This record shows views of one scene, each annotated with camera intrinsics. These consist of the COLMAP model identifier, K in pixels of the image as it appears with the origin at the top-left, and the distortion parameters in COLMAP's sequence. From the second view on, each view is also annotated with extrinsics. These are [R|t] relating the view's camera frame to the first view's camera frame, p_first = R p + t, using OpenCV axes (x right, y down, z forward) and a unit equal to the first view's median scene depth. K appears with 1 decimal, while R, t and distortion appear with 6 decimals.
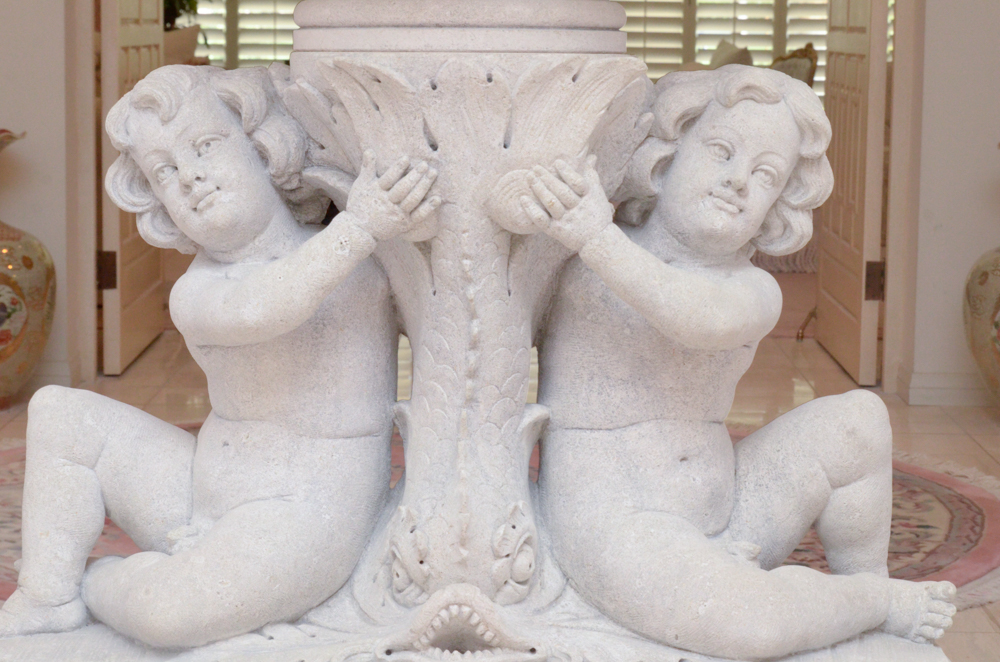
lens RADIAL K [[2599.2, 0, 494.6], [0, 2599.2, 328.6], [0, 0, 1]] dist [0.002314, 0.241921]
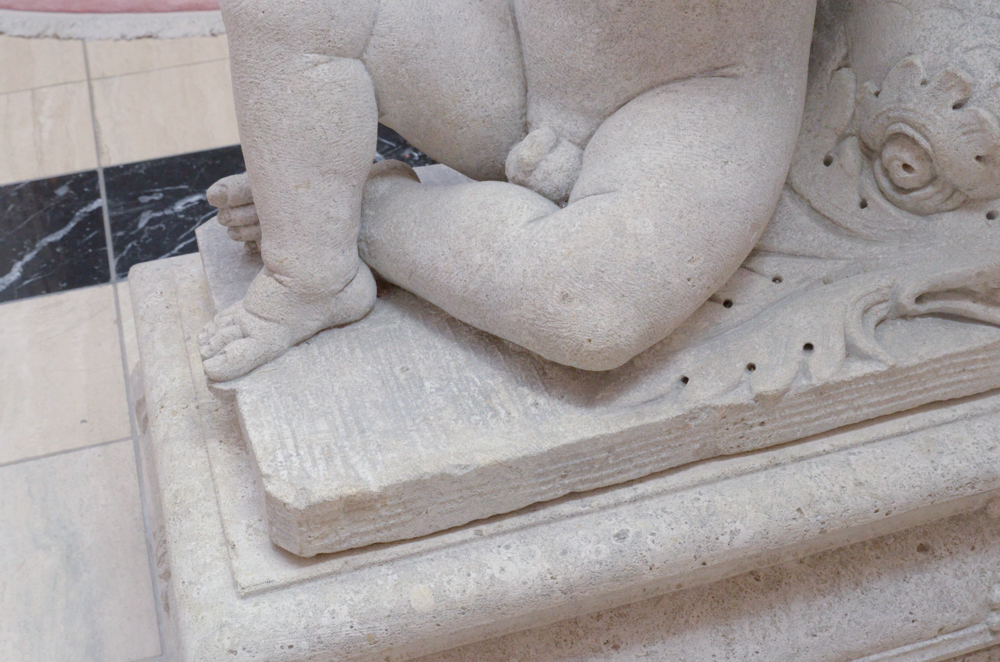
lens RADIAL K [[1378.3, 0, 500.0], [0, 1378.3, 331.0], [0, 0, 1]] dist [-0.031617, -0.045410]
pose [[0.953011, -0.210180, 0.218162, -0.205169], [0.081523, 0.871529, 0.483520, -0.037202], [-0.291761, -0.443014, 0.847711, 0.714876]]
